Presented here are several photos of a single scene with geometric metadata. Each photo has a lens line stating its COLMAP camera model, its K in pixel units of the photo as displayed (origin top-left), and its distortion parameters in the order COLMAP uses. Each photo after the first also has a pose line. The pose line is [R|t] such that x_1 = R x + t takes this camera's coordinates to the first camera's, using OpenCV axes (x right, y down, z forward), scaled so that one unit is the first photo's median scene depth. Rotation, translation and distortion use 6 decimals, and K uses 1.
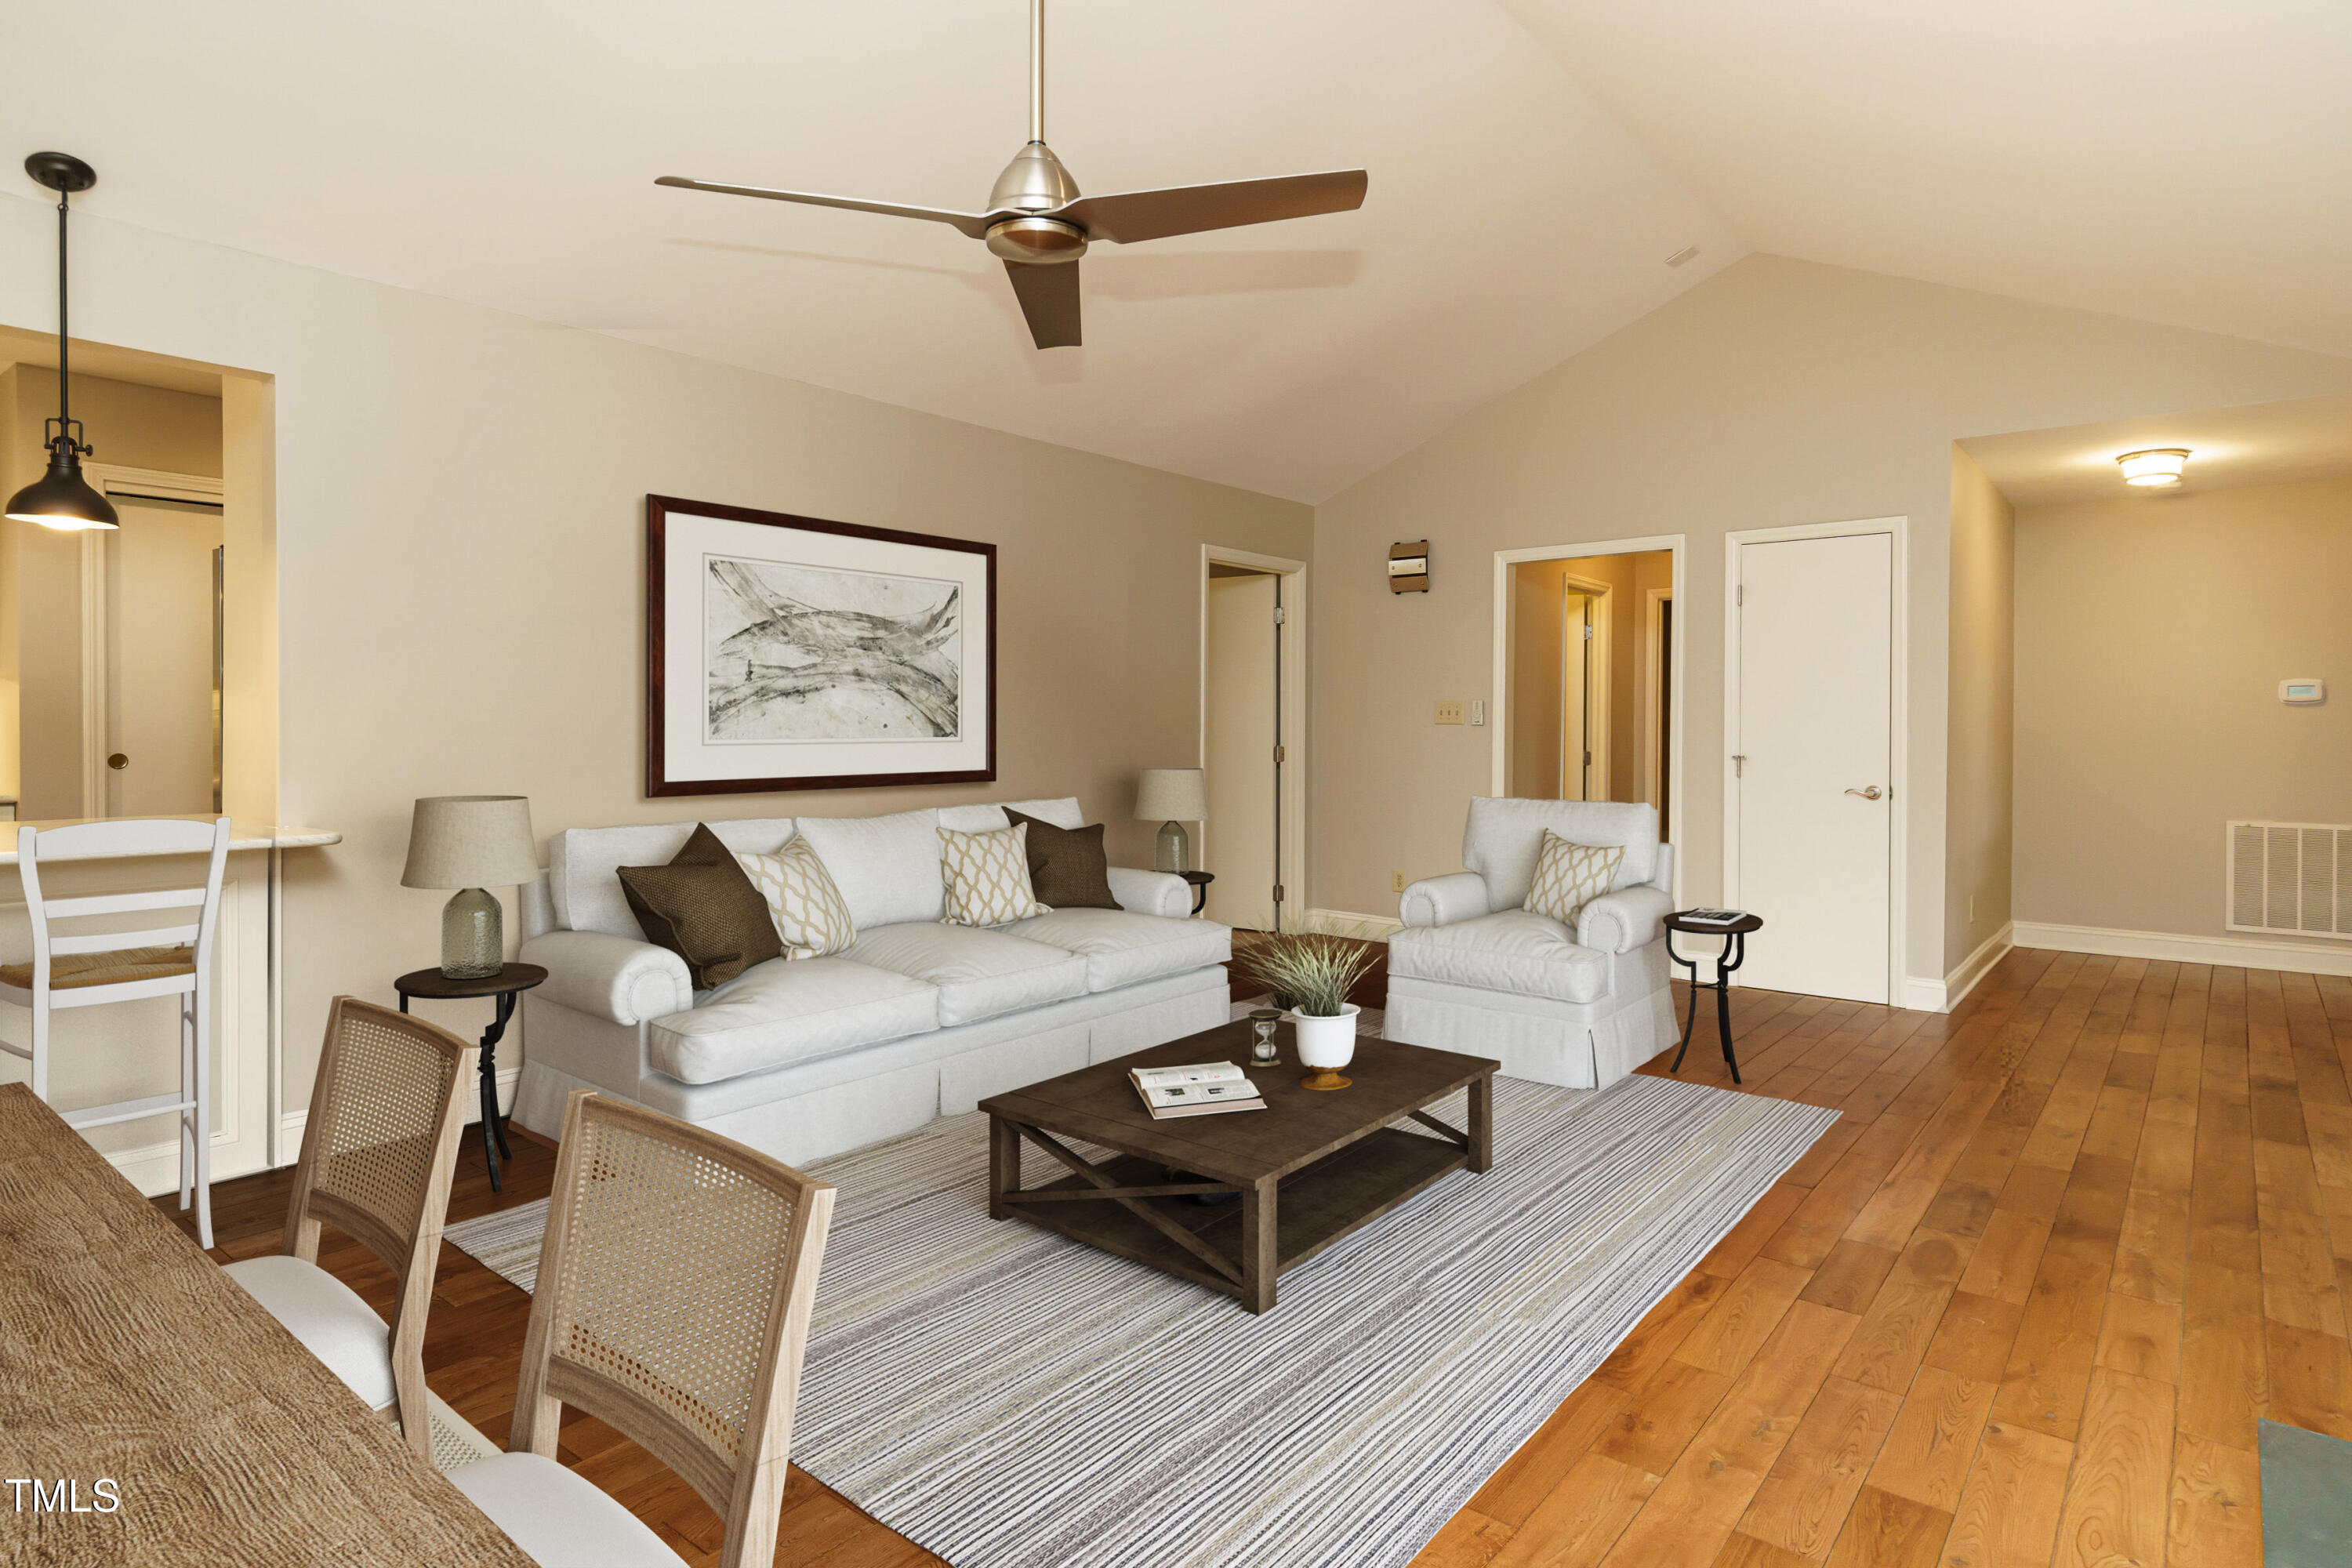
lens RADIAL K [[1279.4, 0, 1158.9], [0, 1279.4, 744.5], [0, 0, 1]] dist [0.001941, -0.001561]
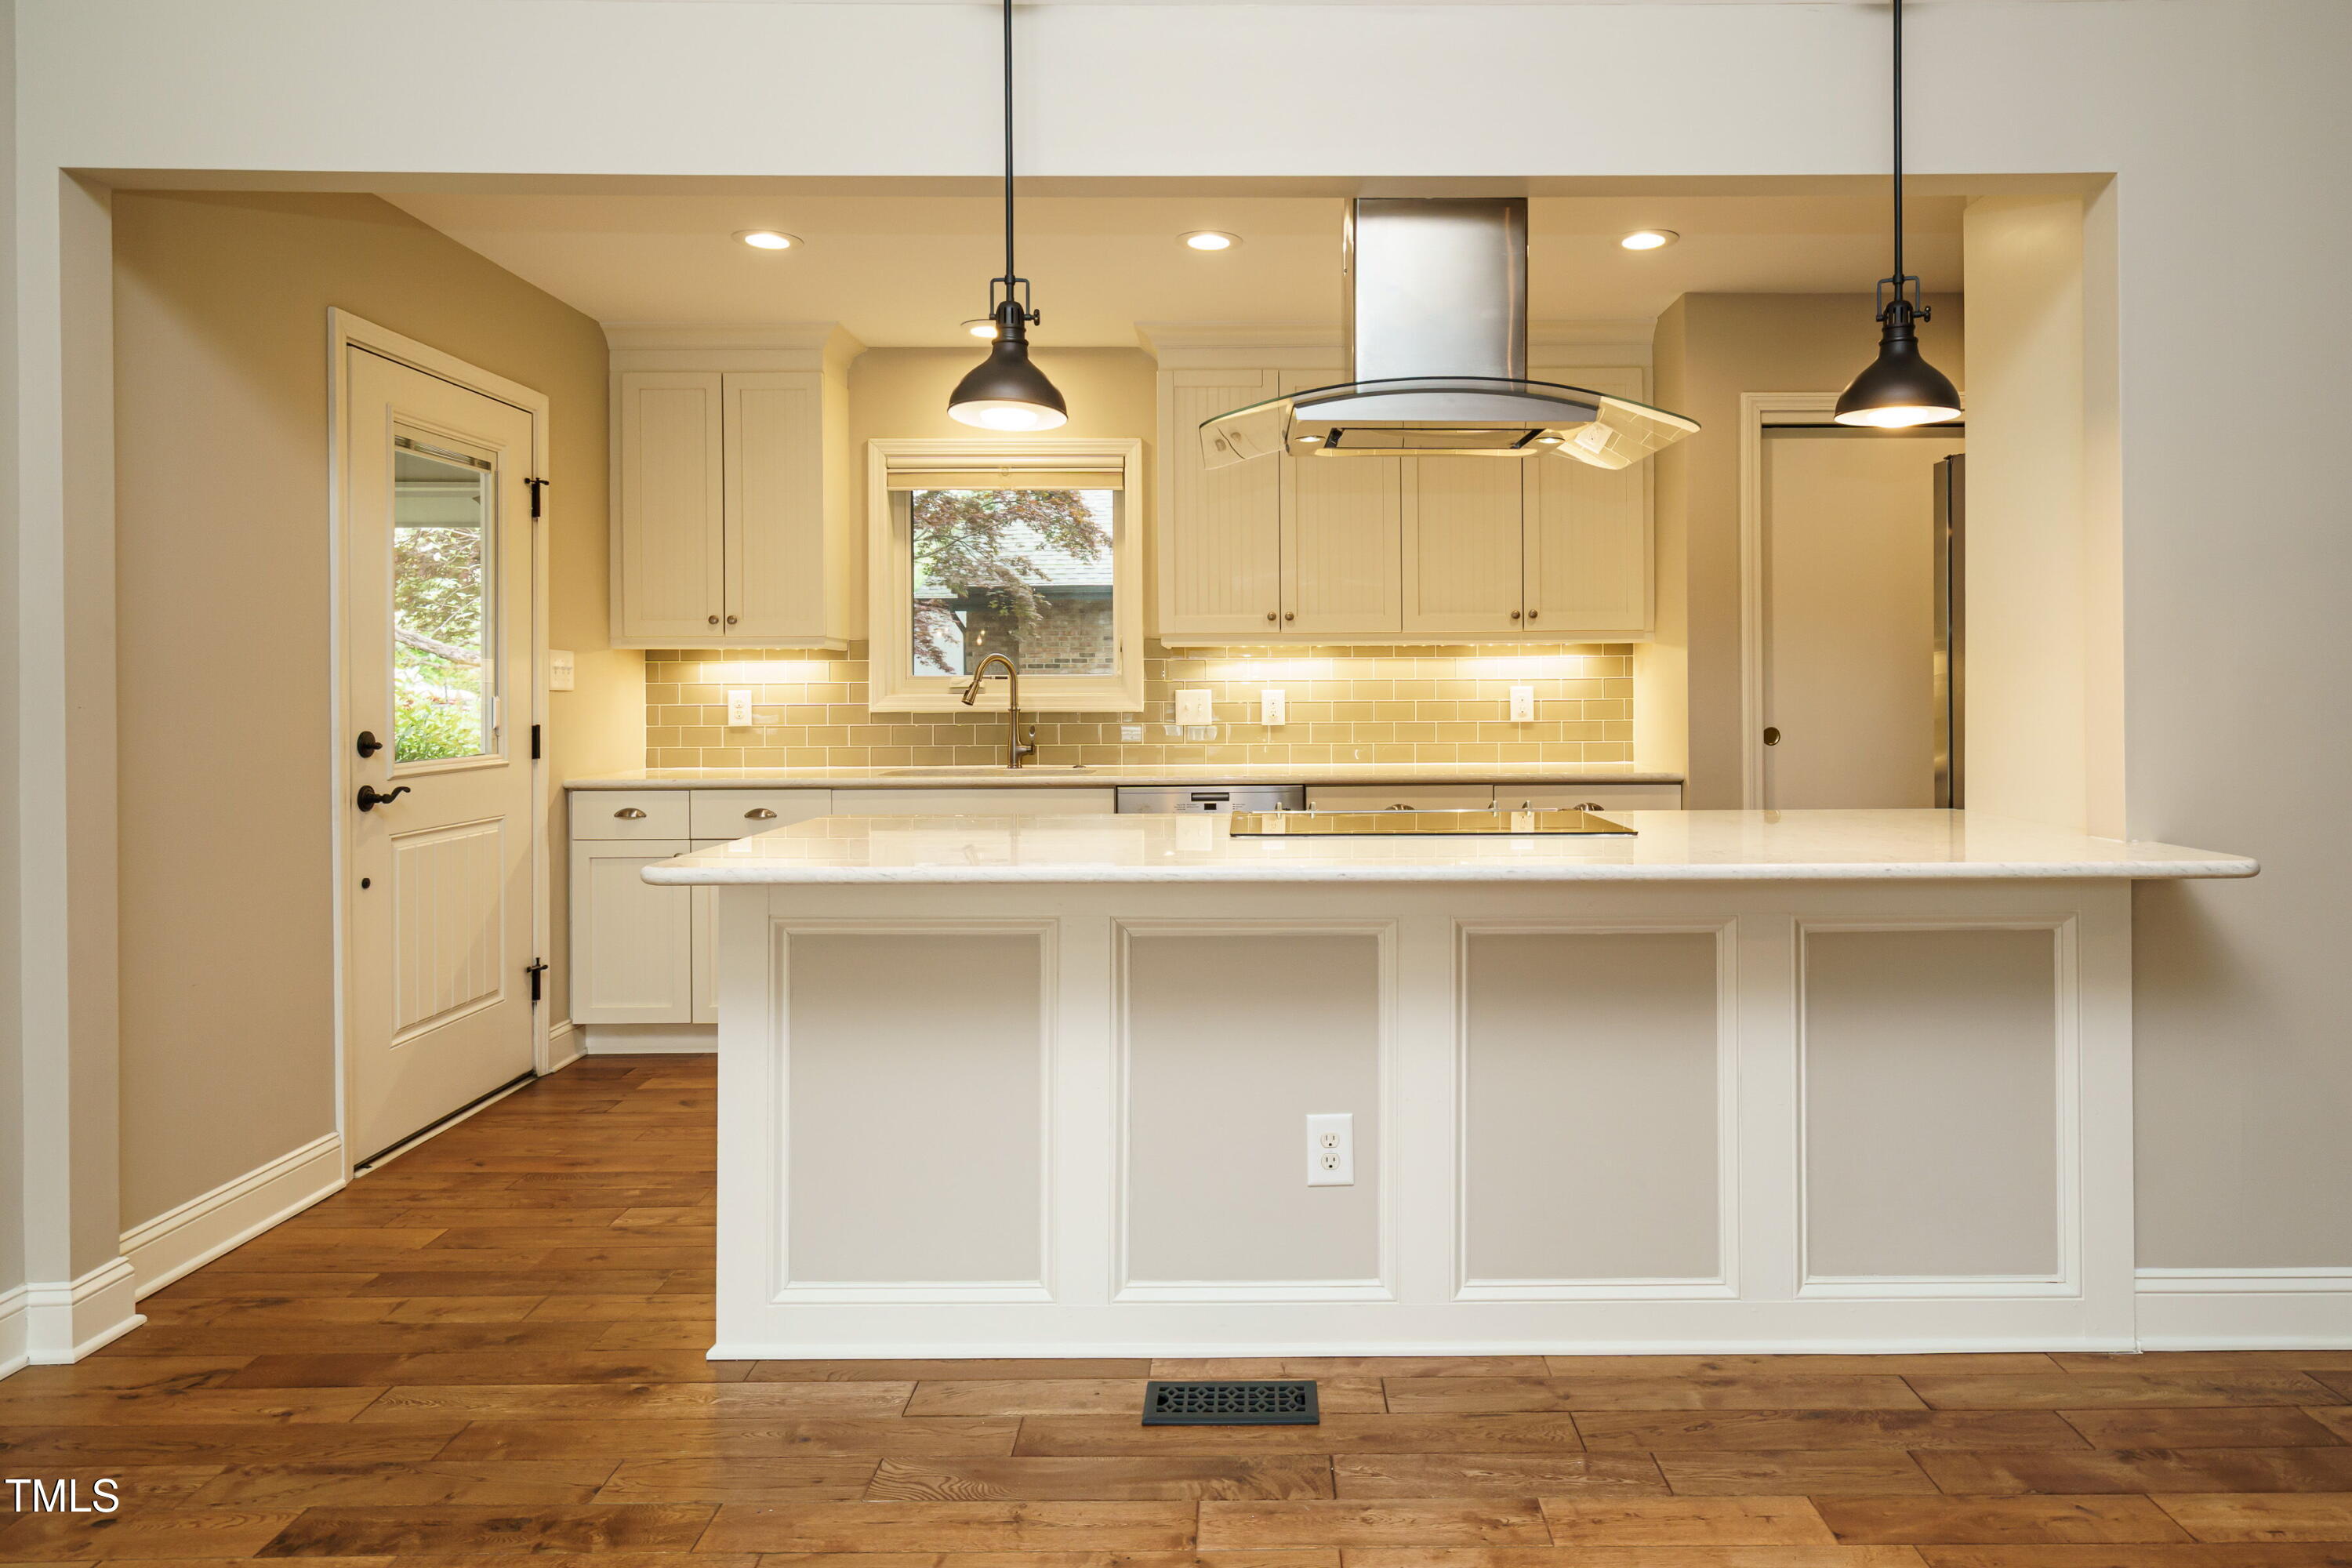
lens RADIAL K [[1483.2, 0, 1272.8], [0, 1483.2, 702.3], [0, 0, 1]] dist [0.014603, -0.000673]
pose [[0.642785, -0.002914, -0.766041, -1.452854], [-0.005881, 0.999945, -0.008738, 0.005625], [0.766024, 0.010122, 0.642732, 0.576787]]
